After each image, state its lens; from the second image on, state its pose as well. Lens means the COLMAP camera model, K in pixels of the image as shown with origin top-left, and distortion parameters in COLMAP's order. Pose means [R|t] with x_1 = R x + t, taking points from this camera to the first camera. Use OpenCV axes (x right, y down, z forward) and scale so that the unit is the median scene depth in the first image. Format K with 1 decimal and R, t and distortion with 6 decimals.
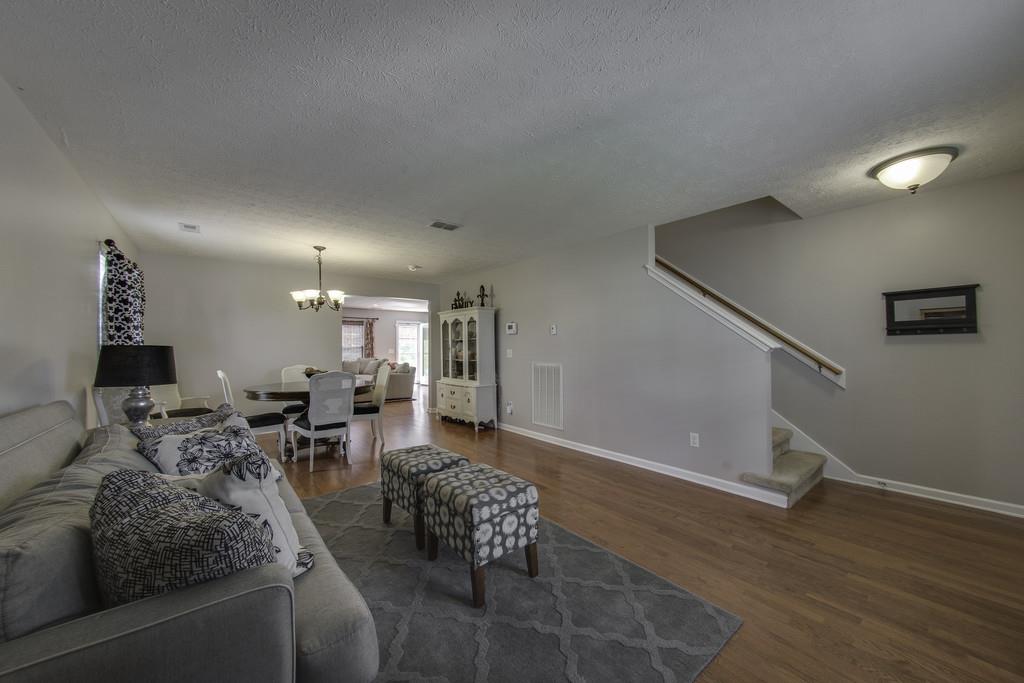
lens RADIAL K [[369.5, 0, 512.0], [0, 369.5, 341.5], [0, 0, 1]] dist [-0.002234, -0.000206]
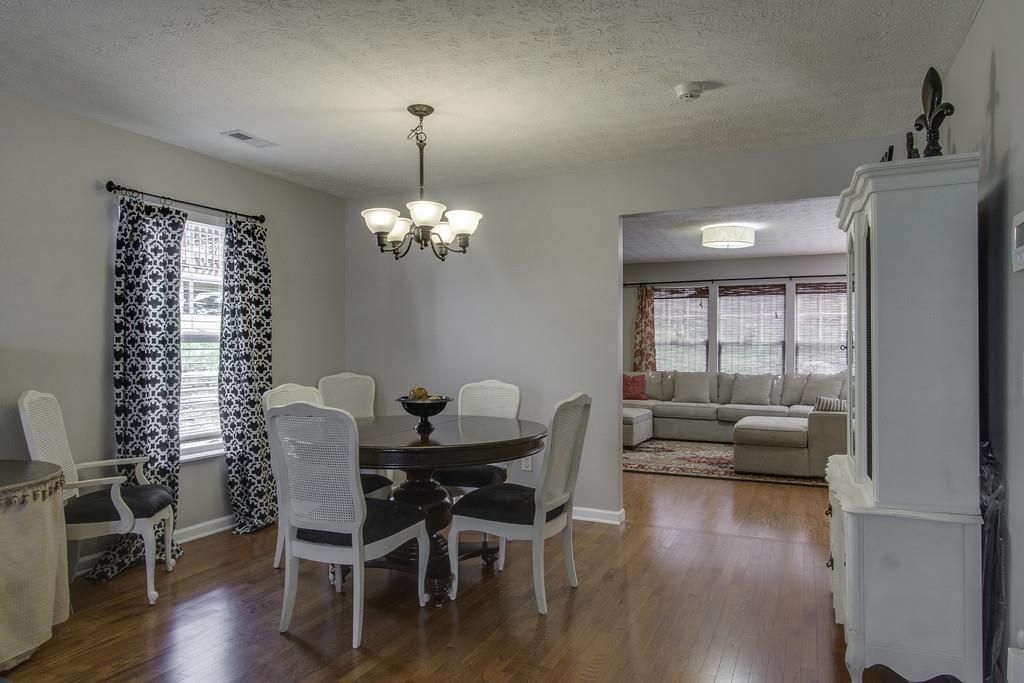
lens RADIAL K [[662.4, 0, 513.6], [0, 662.4, 337.7], [0, 0, 1]] dist [-0.001423, 0.000282]
pose [[0.451643, -0.005451, -0.892182, 0.449544], [0.011971, 0.999928, -0.000050, 0.025474], [0.892118, -0.010658, 0.451676, 1.597446]]
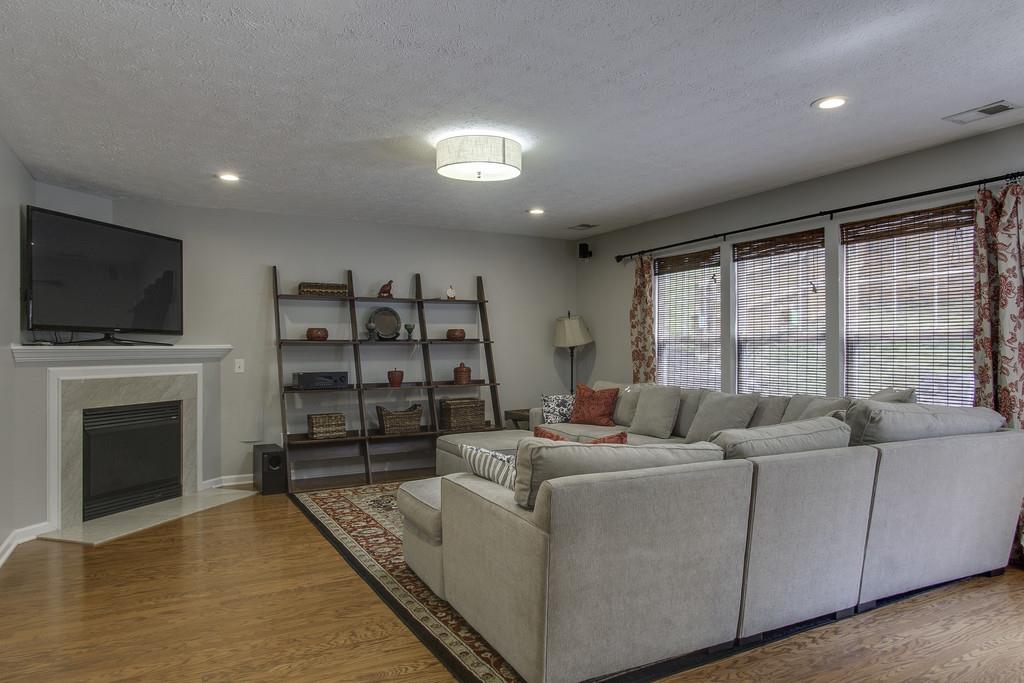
lens RADIAL K [[662.4, 0, 513.6], [0, 662.4, 337.7], [0, 0, 1]] dist [-0.001423, 0.000282]
pose [[-0.183585, -0.011211, -0.982940, -0.109491], [0.028150, 0.999465, -0.016657, 0.091401], [0.982601, -0.030728, -0.183171, 4.409268]]
